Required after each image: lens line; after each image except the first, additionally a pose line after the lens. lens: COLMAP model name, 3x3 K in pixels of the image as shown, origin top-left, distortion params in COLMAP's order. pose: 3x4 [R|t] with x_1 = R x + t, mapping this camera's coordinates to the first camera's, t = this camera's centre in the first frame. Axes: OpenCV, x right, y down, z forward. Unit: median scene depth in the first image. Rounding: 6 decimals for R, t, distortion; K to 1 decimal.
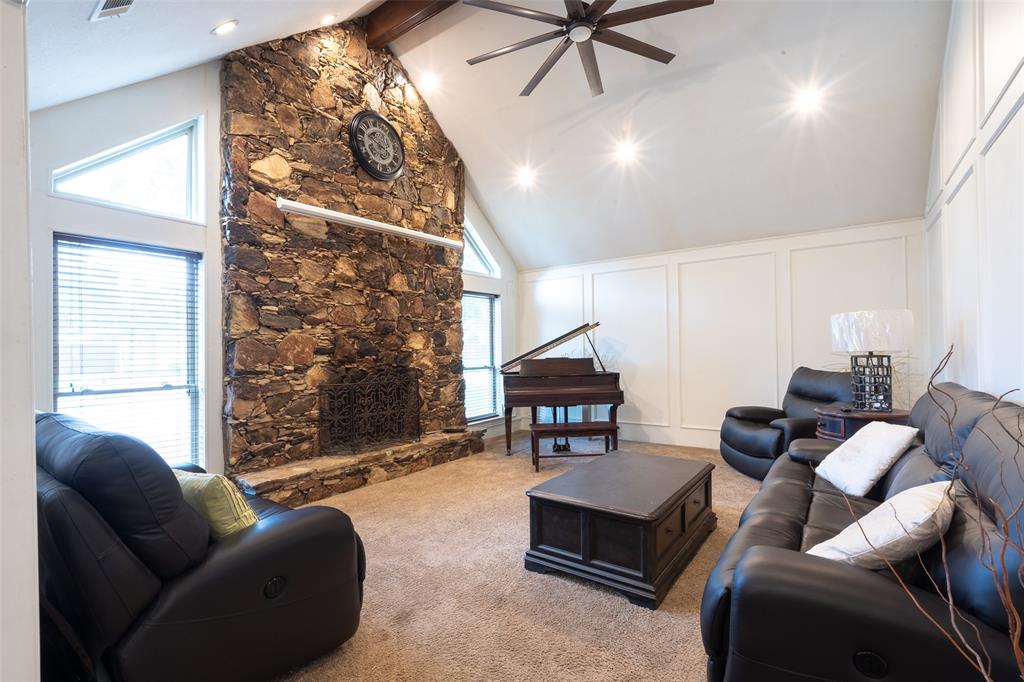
lens RADIAL K [[467.4, 0, 509.8], [0, 467.4, 344.0], [0, 0, 1]] dist [0.018594, -0.000097]
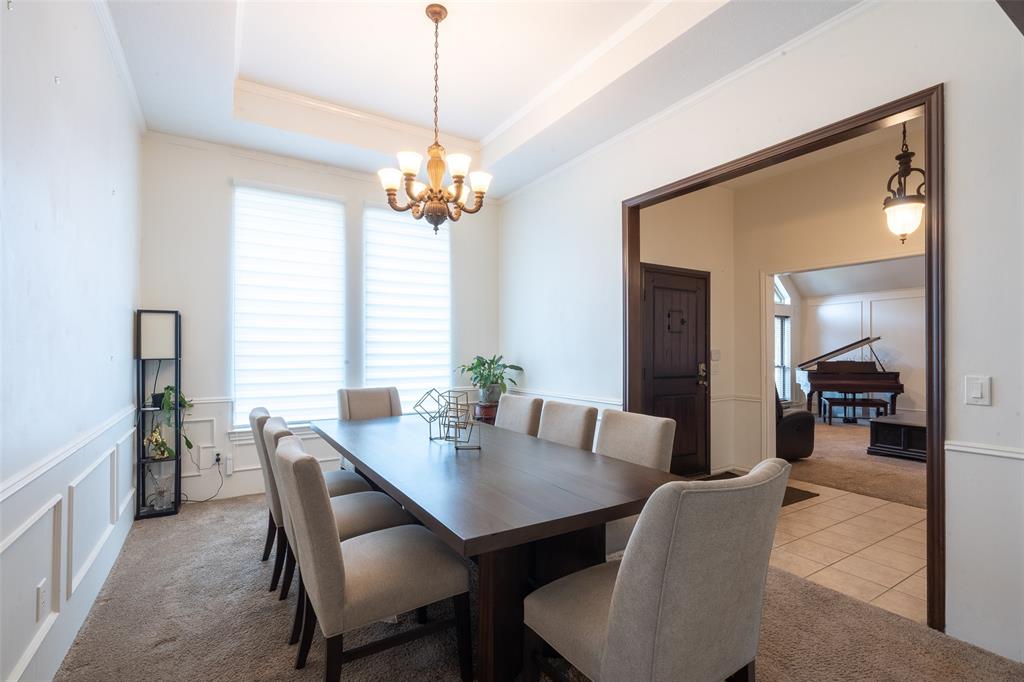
lens RADIAL K [[467.4, 0, 514.8], [0, 467.4, 345.6], [0, 0, 1]] dist [0.018594, -0.000097]
pose [[0.927620, 0.011474, -0.373350, -0.311855], [-0.010274, 0.999934, 0.005203, -0.015884], [0.373384, -0.000991, 0.927676, -0.776706]]
